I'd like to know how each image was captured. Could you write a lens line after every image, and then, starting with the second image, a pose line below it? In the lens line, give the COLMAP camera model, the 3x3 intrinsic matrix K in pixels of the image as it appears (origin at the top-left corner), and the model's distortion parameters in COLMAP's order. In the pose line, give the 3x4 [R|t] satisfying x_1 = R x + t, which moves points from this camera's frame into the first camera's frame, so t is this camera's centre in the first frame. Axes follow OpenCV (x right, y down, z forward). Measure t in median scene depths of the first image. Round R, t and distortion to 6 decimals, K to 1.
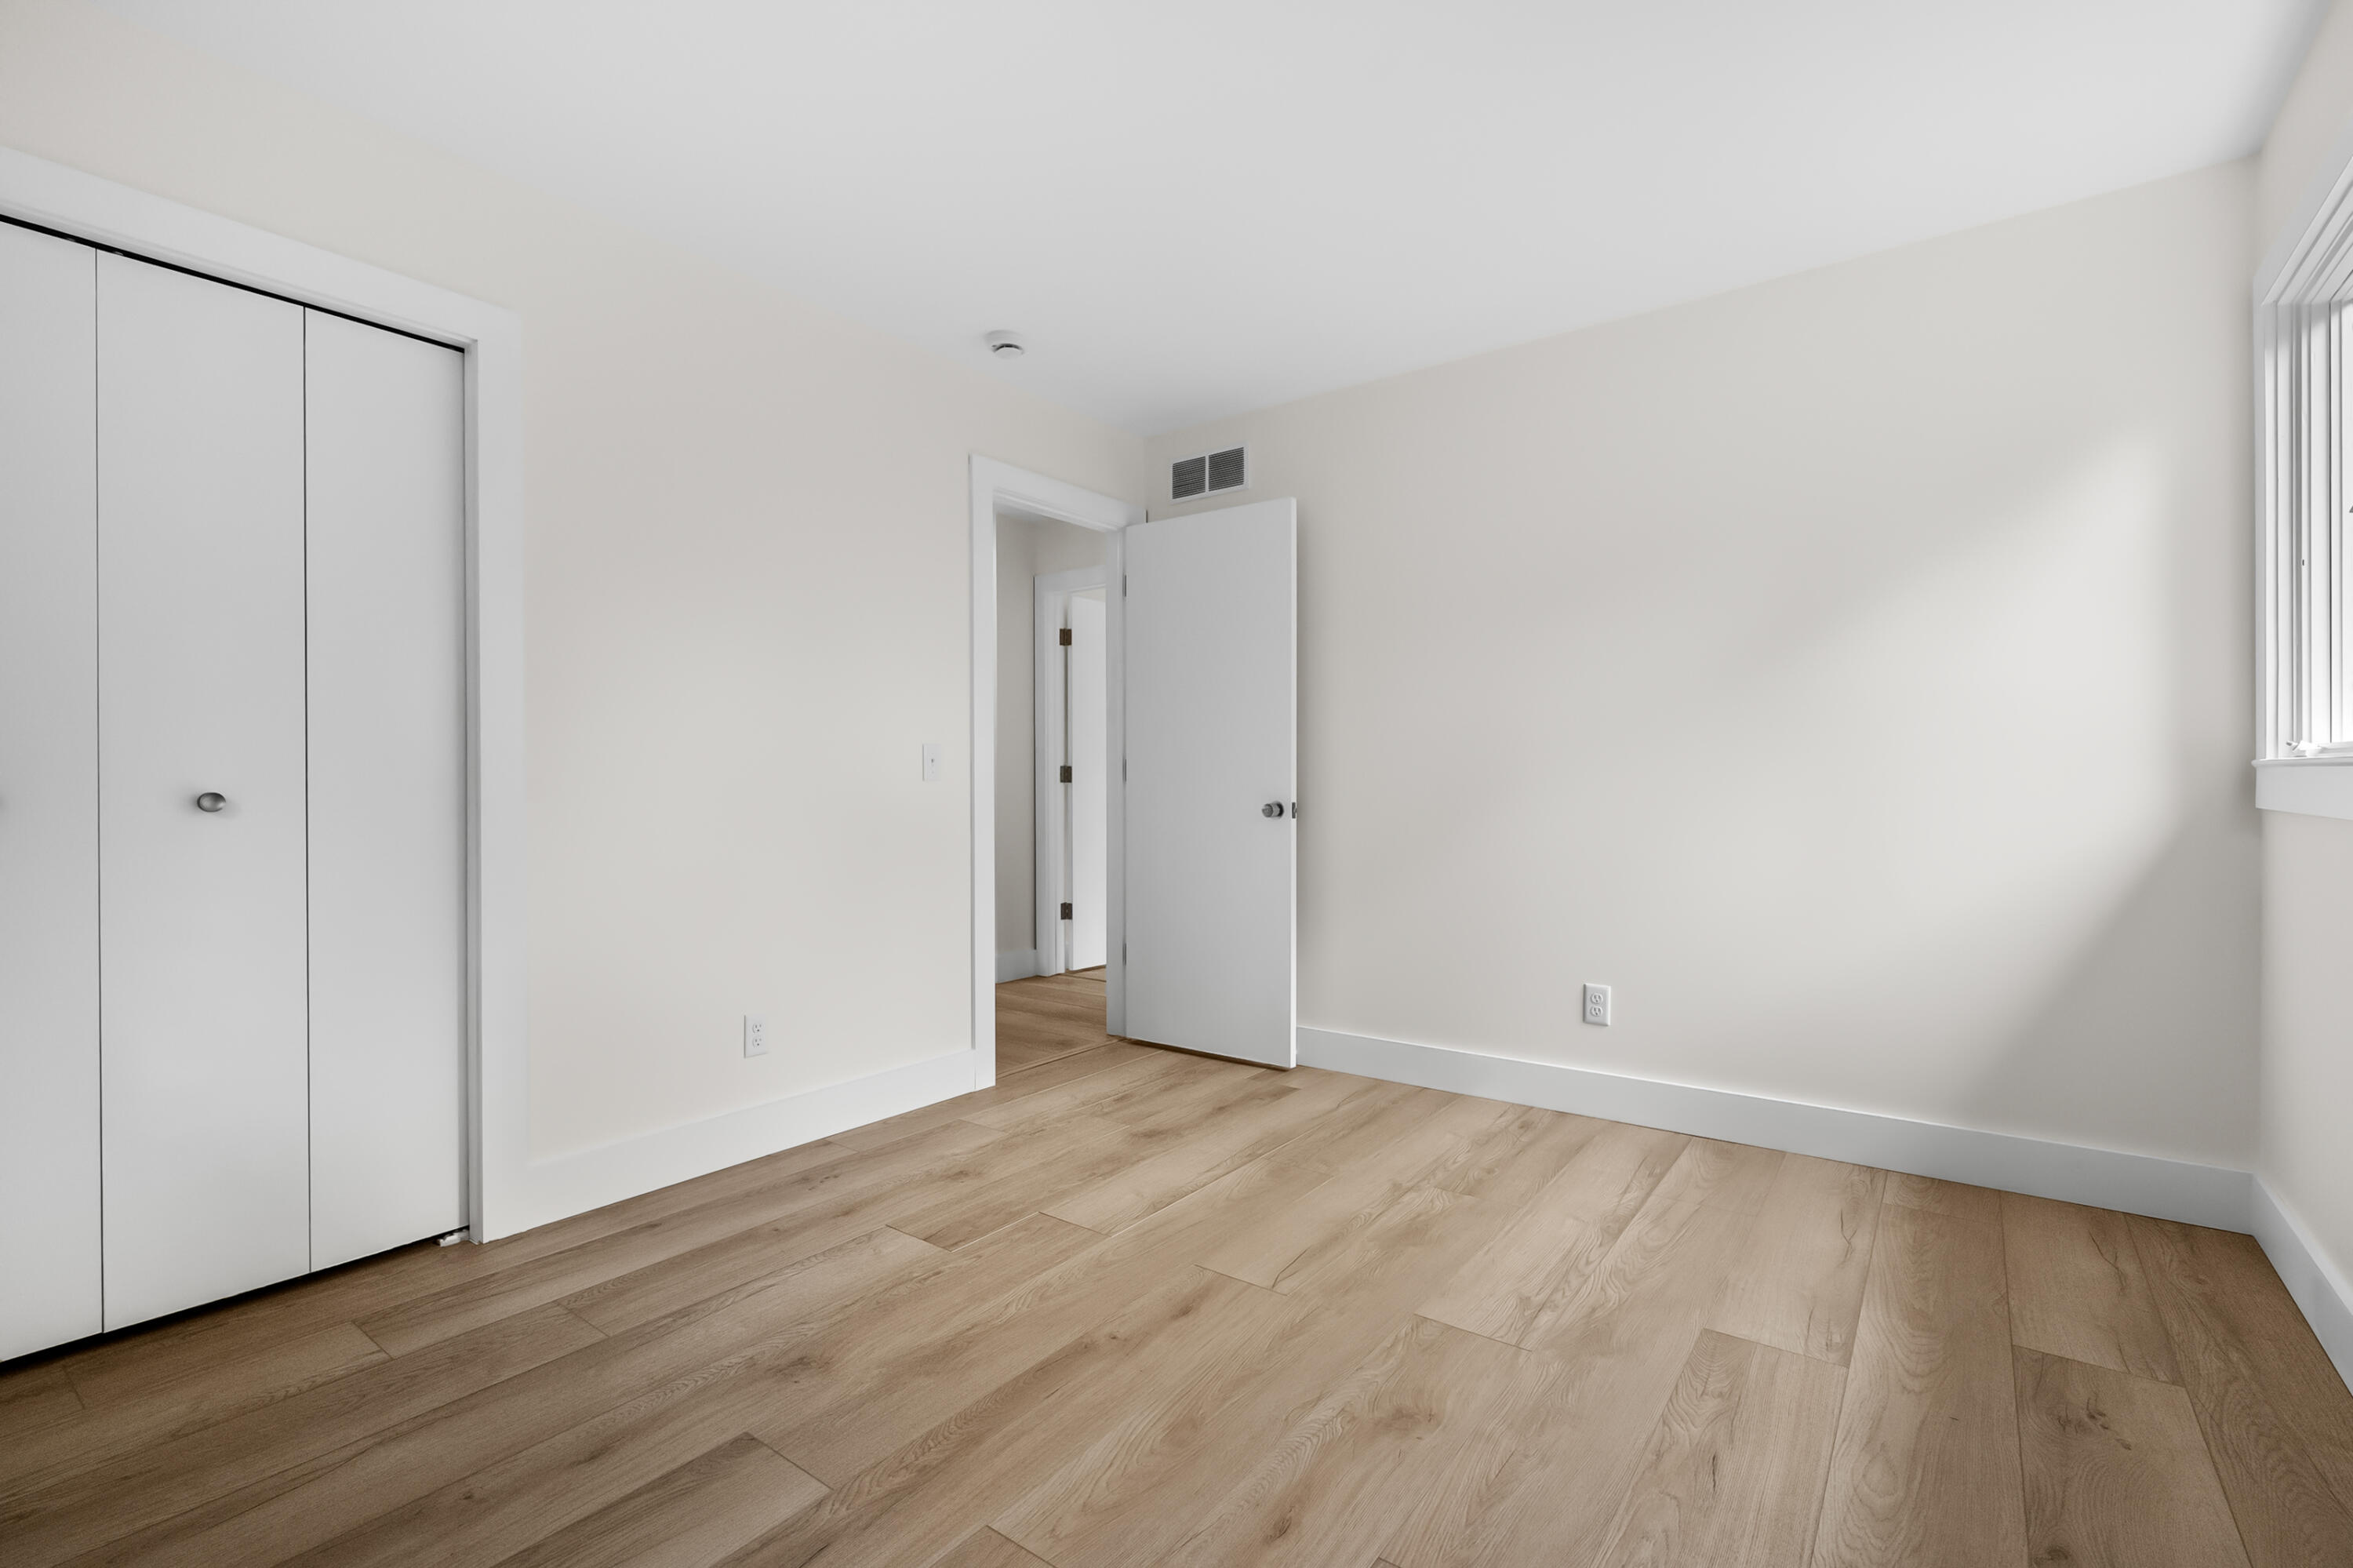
lens RADIAL K [[1067.4, 0, 1175.5], [0, 1067.4, 765.4], [0, 0, 1]] dist [-0.000250, -0.000050]
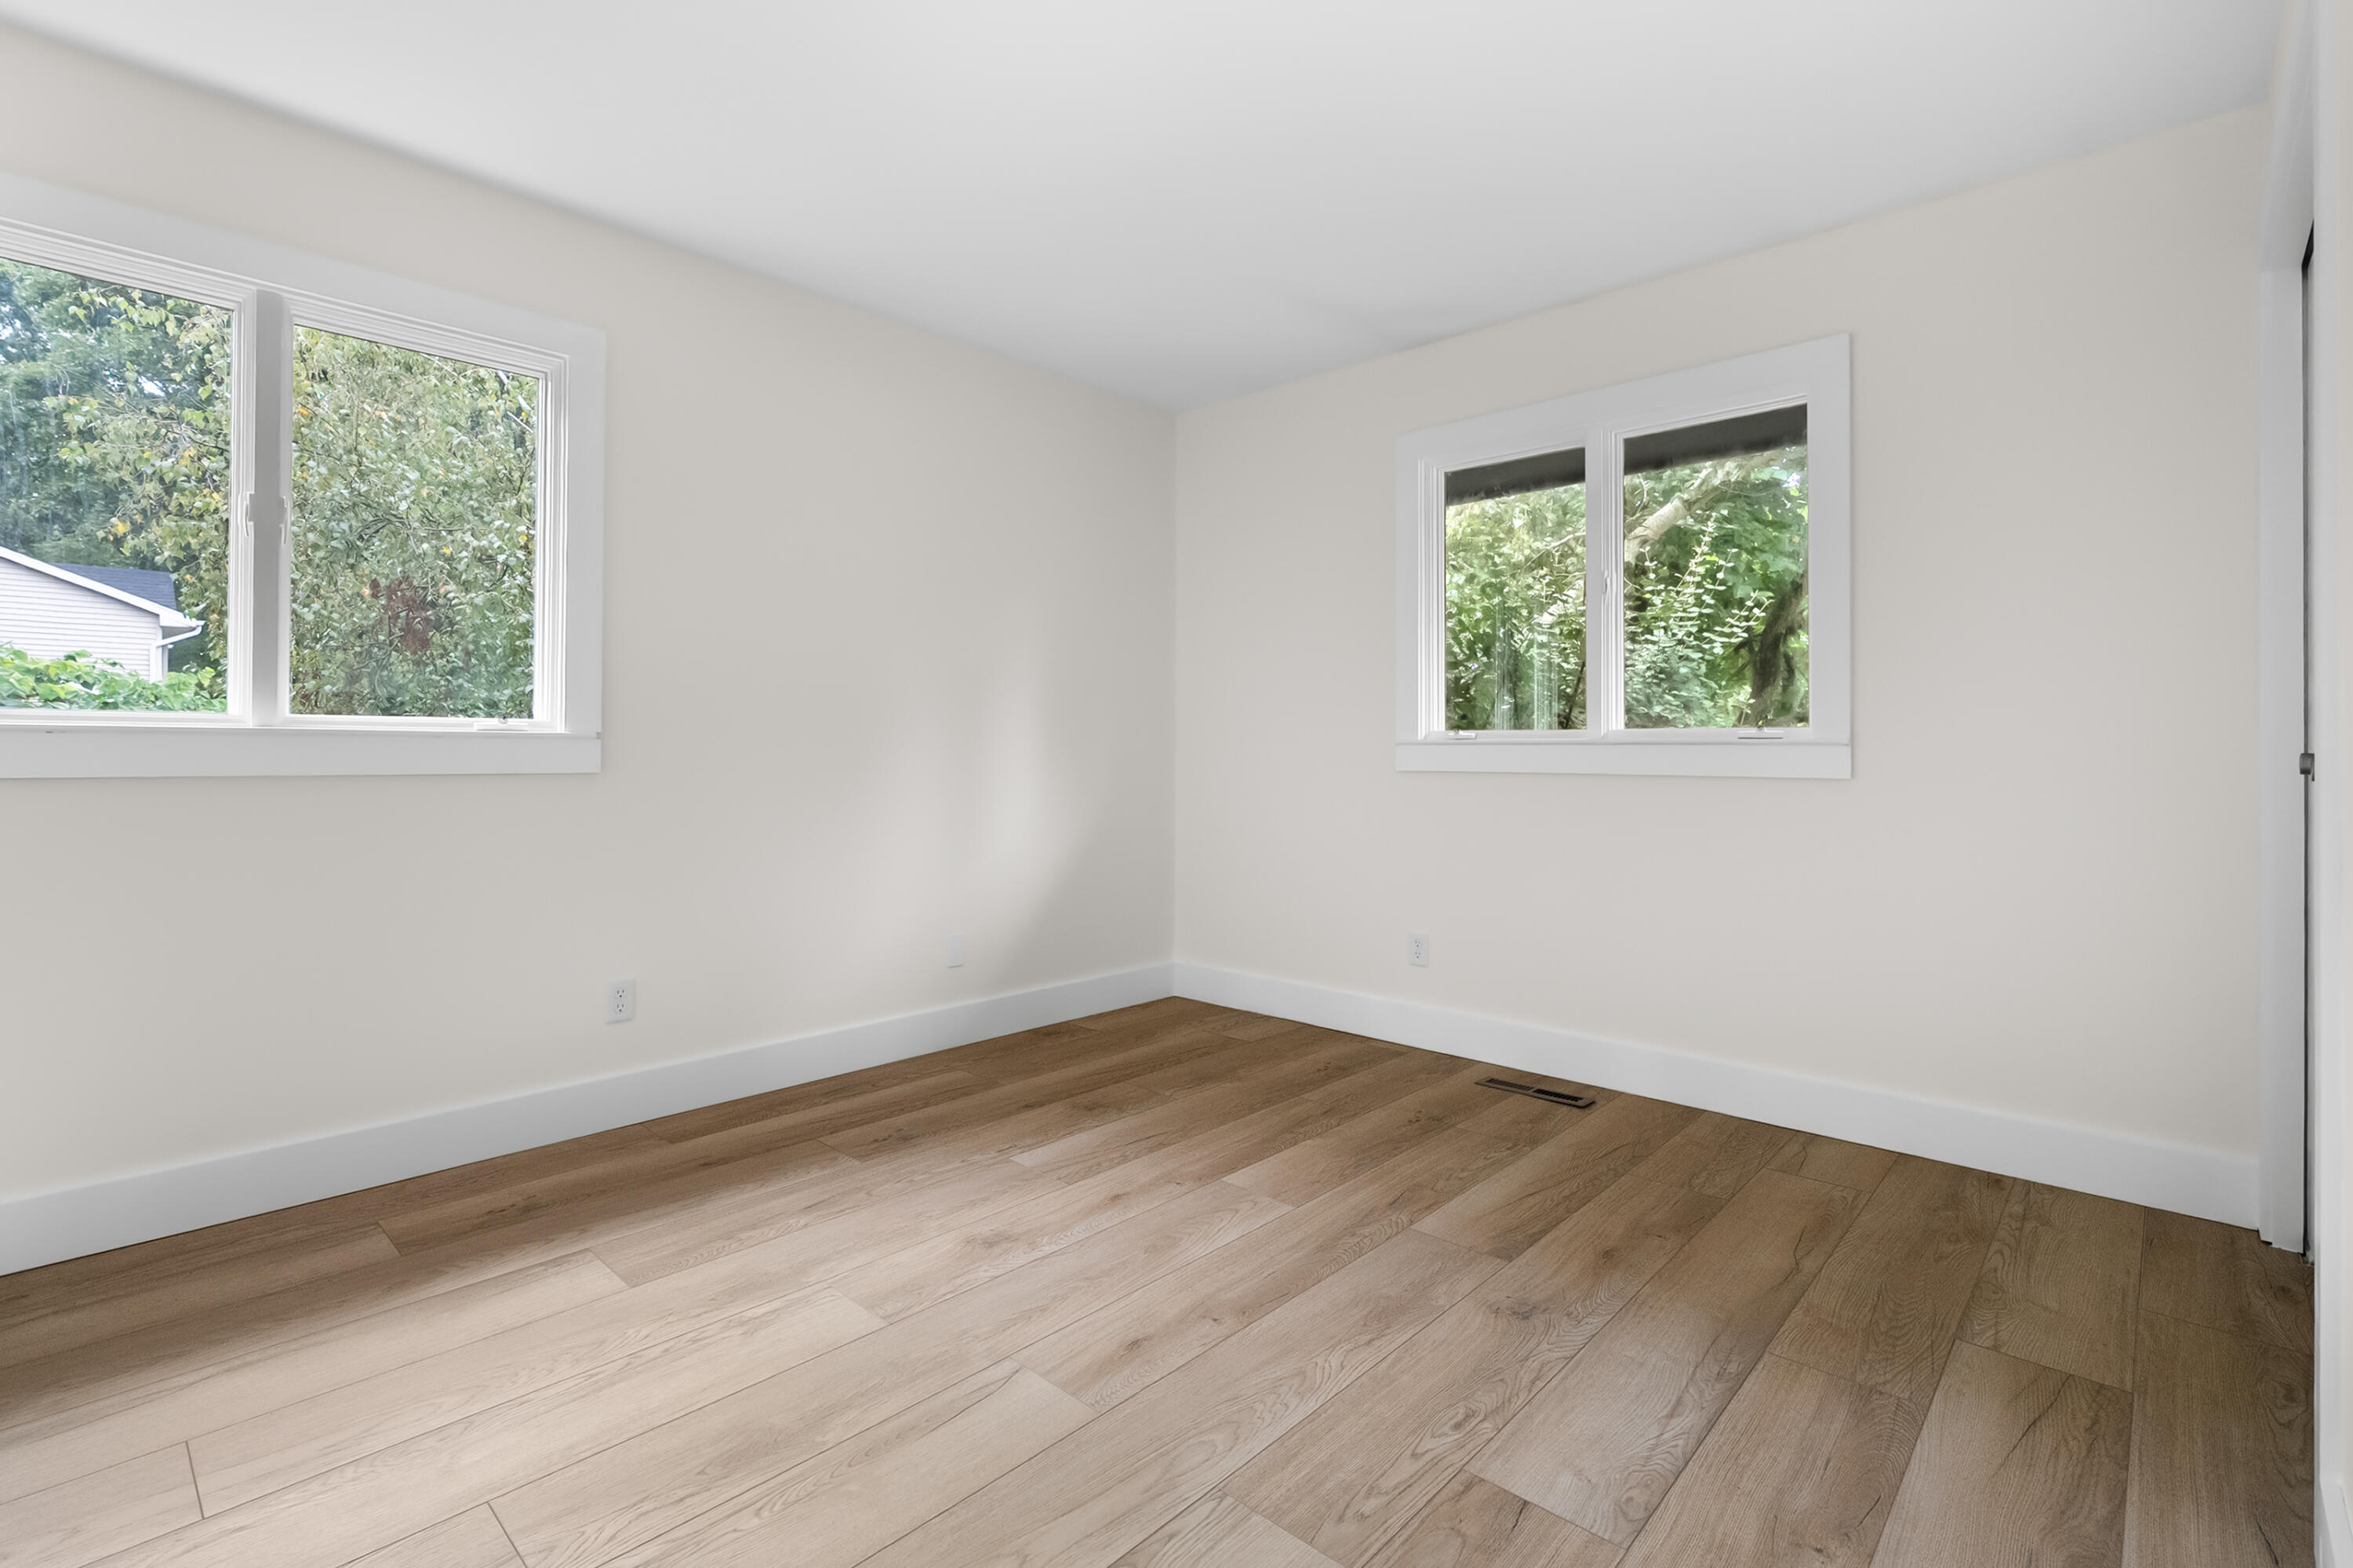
lens RADIAL K [[1067.4, 0, 1175.5], [0, 1067.4, 765.4], [0, 0, 1]] dist [-0.000250, -0.000050]
pose [[-0.994590, -0.001661, 0.103862, -0.124025], [-0.001381, 0.999995, 0.002762, 0.032188], [-0.103866, 0.002603, -0.994588, 2.009013]]
